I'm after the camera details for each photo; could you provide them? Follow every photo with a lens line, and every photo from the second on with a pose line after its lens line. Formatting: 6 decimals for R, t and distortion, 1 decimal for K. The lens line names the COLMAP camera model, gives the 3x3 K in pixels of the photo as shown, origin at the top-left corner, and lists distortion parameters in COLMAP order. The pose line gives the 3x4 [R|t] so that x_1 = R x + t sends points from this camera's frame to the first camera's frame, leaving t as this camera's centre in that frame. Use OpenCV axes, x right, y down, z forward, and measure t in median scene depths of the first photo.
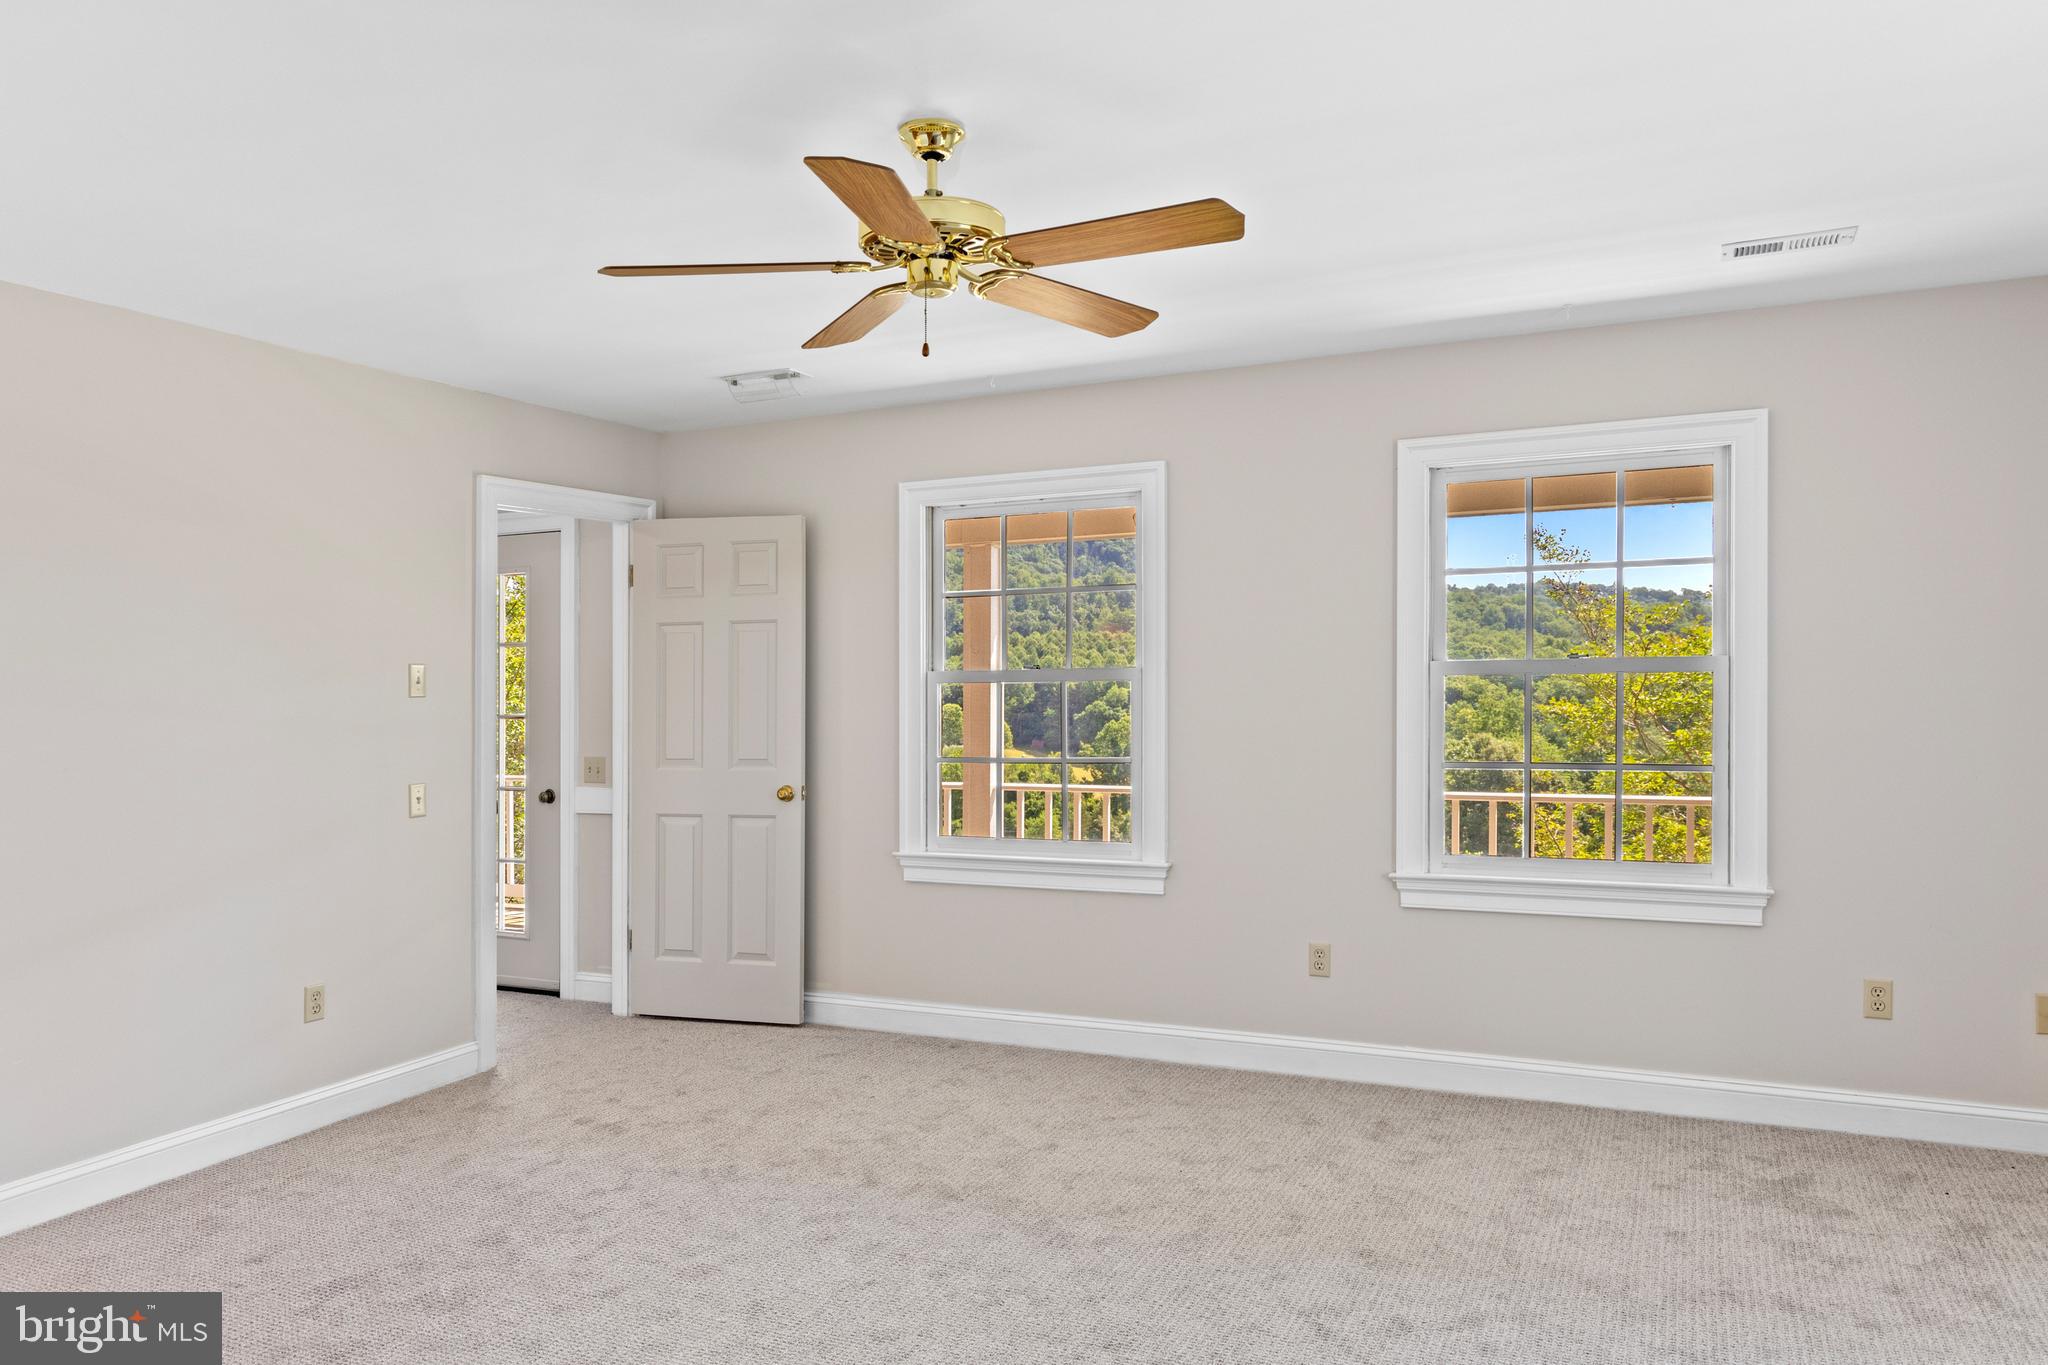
lens RADIAL K [[1437.4, 0, 1024.0], [0, 1437.4, 682.5], [0, 0, 1]] dist [-0.001835, 0.000248]
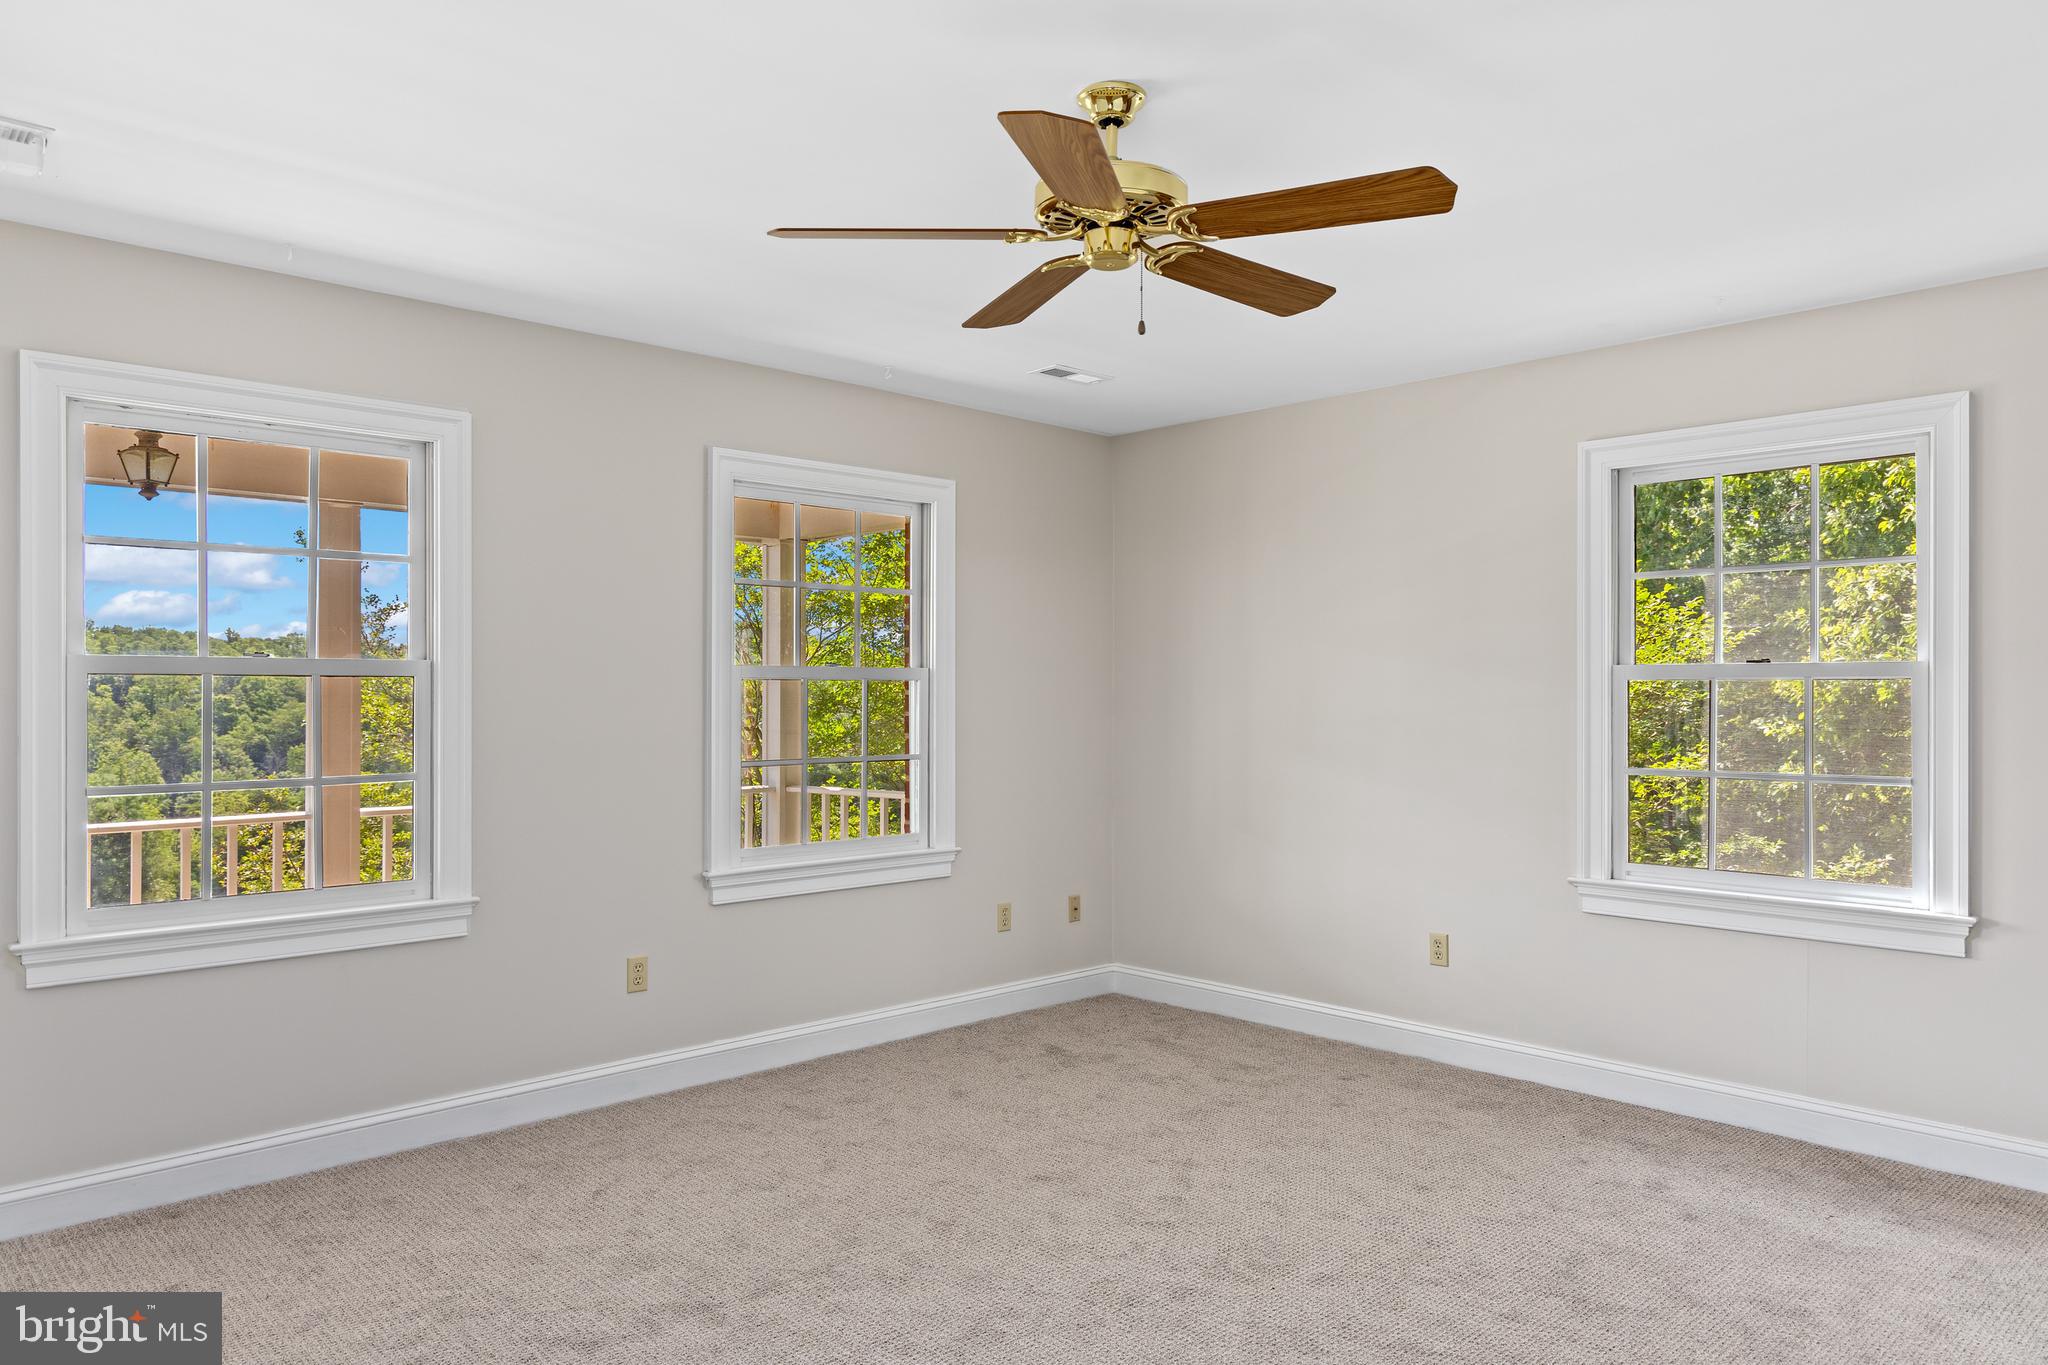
lens RADIAL K [[1389.3, 0, 1024.0], [0, 1389.3, 682.5], [0, 0, 1]] dist [0.007347, 0.002373]
pose [[0.340846, 0.024146, 0.939809, -0.645037], [-0.005949, 0.999705, -0.023527, 0.022432], [-0.940100, 0.002428, 0.340889, 0.498140]]
